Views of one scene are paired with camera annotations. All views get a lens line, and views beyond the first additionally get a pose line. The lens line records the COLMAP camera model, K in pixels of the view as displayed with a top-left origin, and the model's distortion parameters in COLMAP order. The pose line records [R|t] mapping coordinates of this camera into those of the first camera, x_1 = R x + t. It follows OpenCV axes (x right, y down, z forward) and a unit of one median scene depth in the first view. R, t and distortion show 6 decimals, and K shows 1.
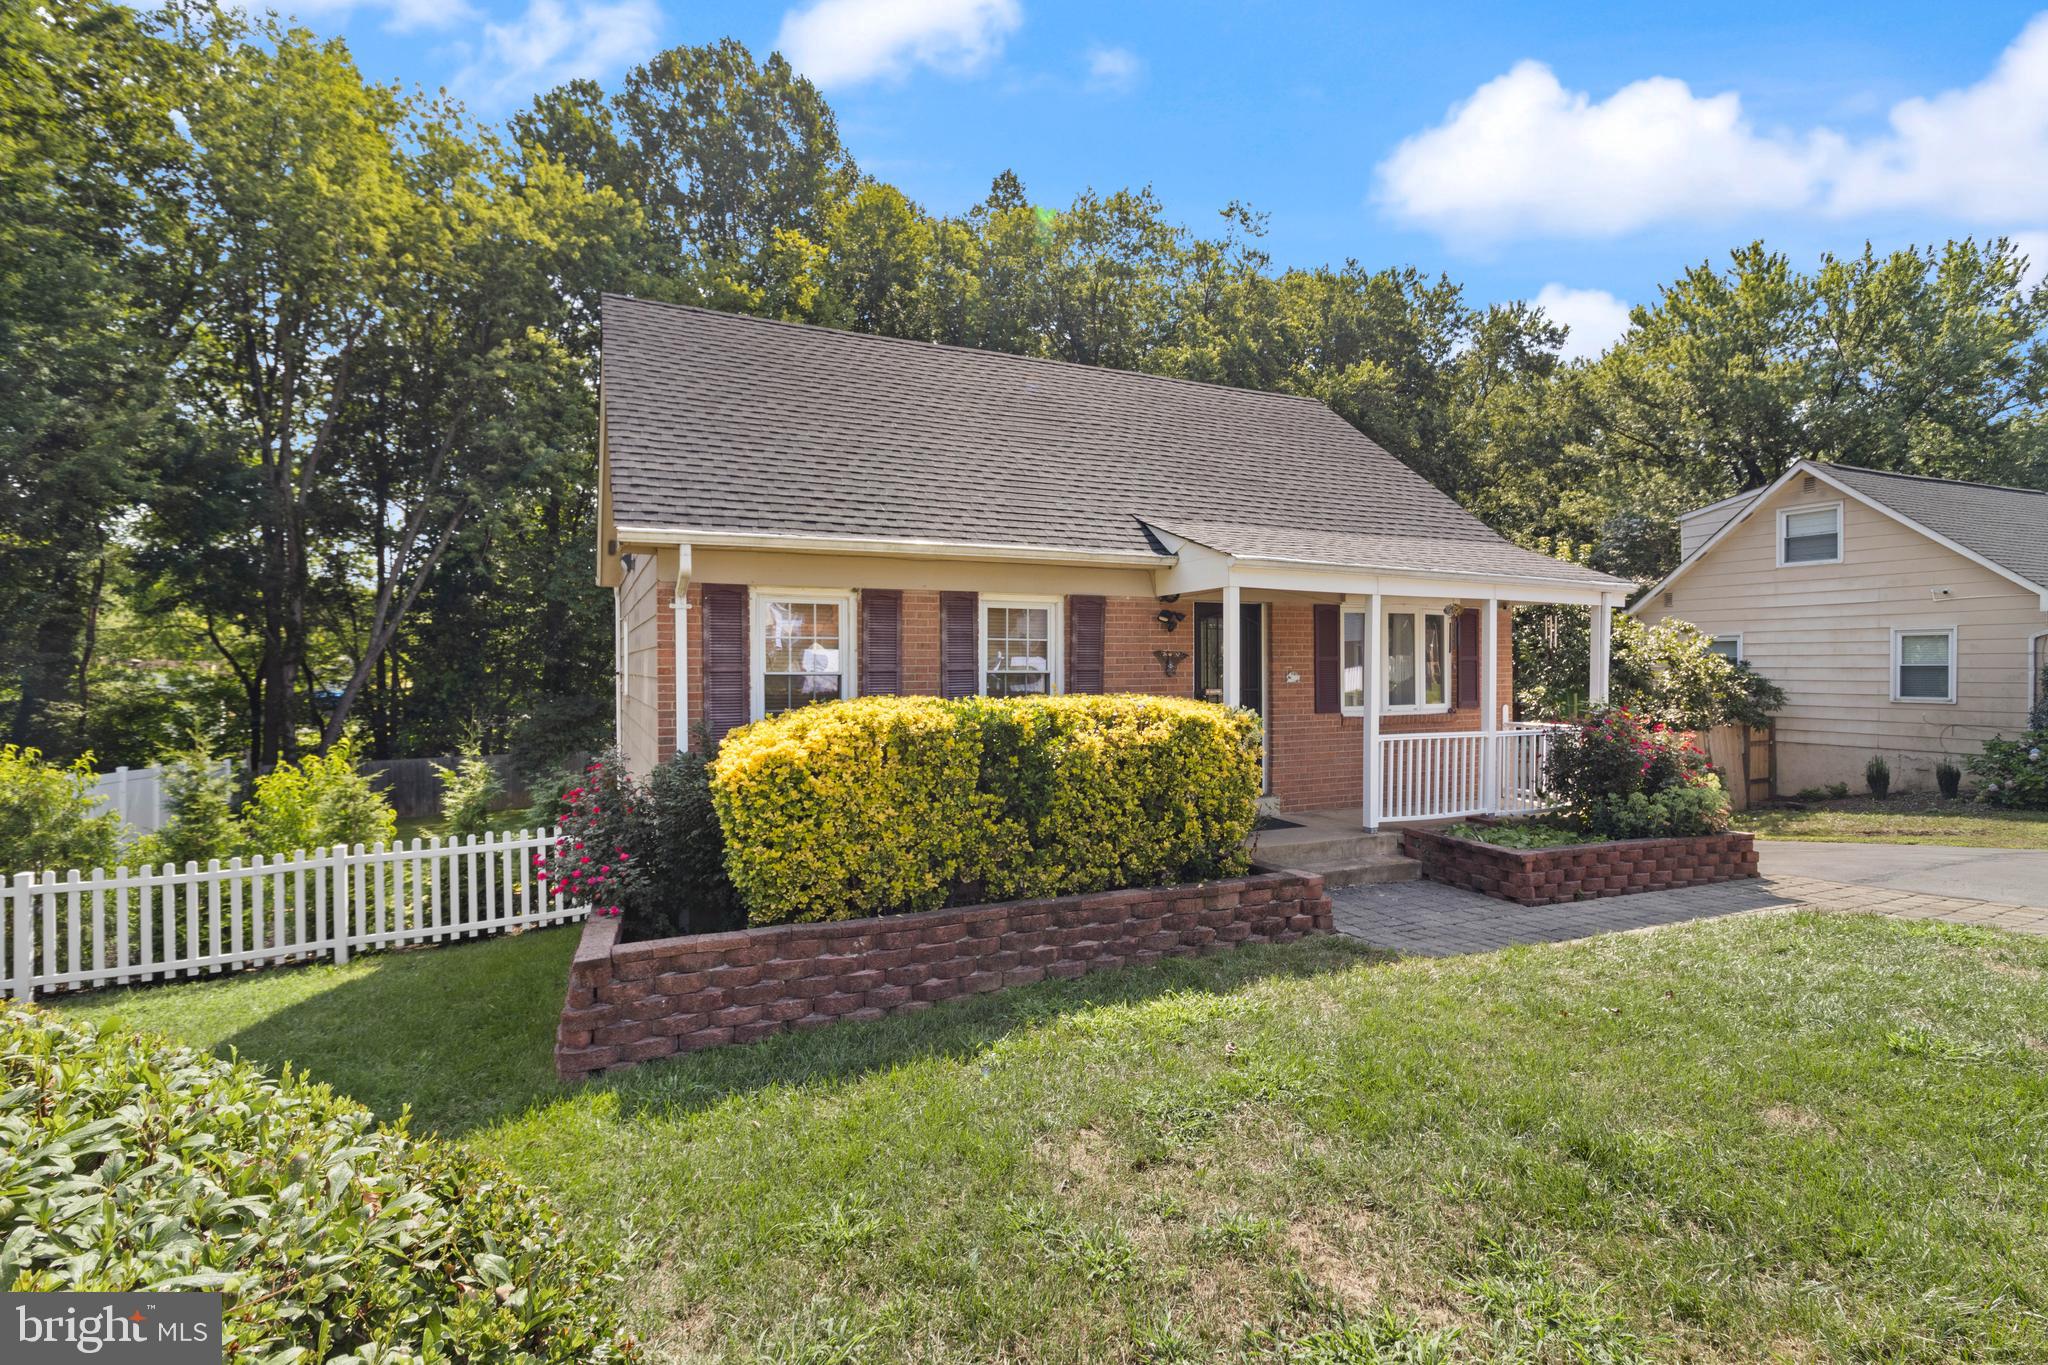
lens RADIAL K [[870.3, 0, 1024.3], [0, 870.3, 674.9], [0, 0, 1]] dist [-0.000437, 0.000083]
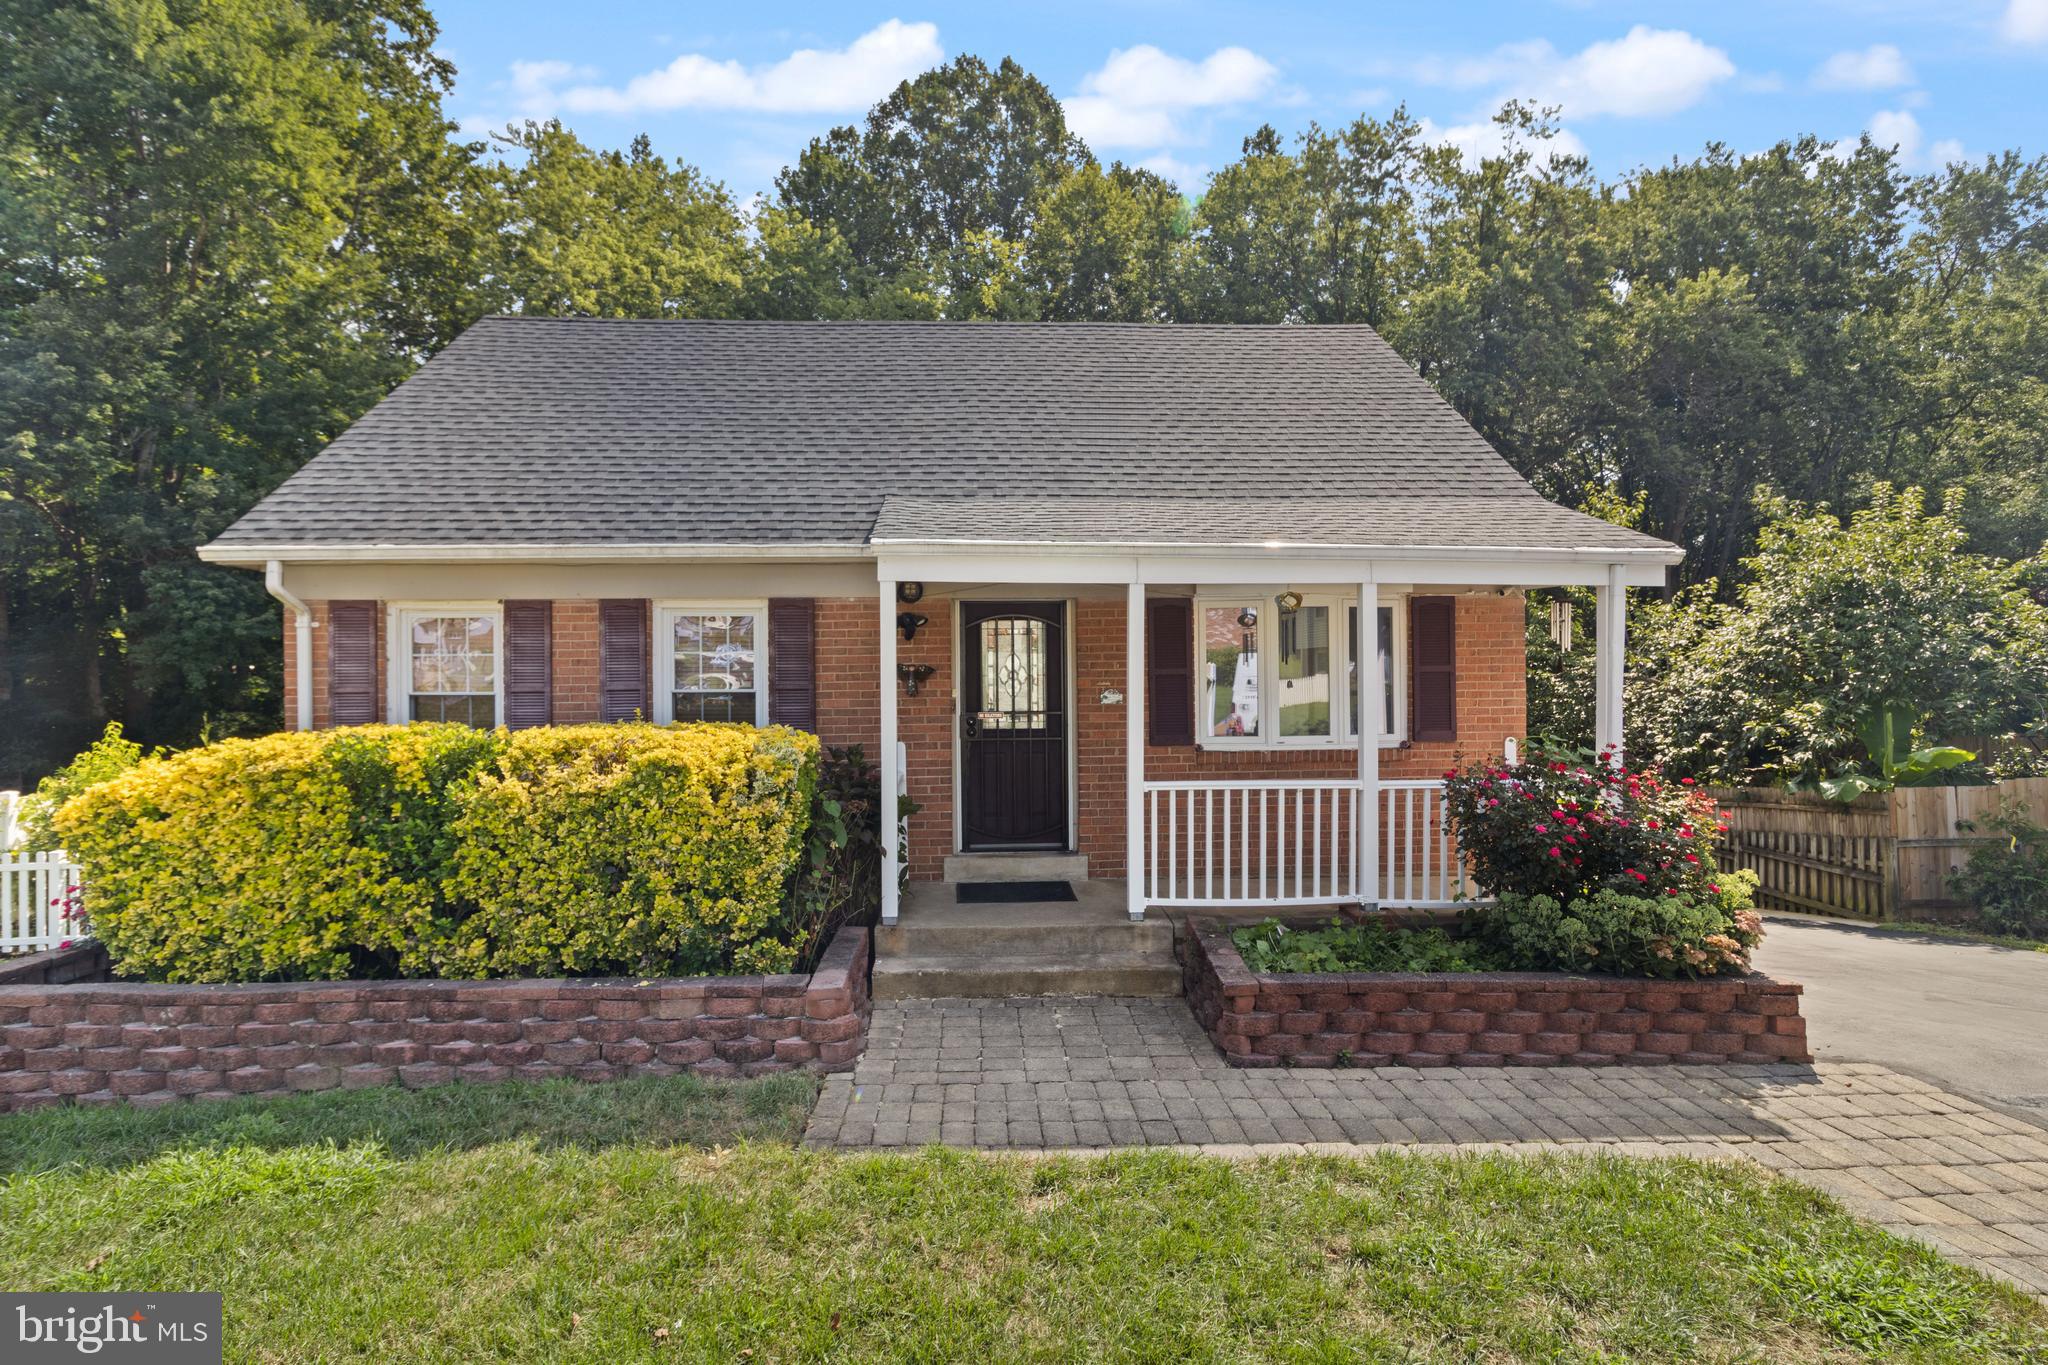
lens RADIAL K [[894.0, 0, 1011.9], [0, 894.0, 677.7], [0, 0, 1]] dist [0.001395, -0.000234]
pose [[0.937016, -0.001820, -0.349281, 0.571433], [0.001679, 0.999998, -0.000704, -0.015360], [0.349282, 0.000073, 0.937018, 0.288691]]
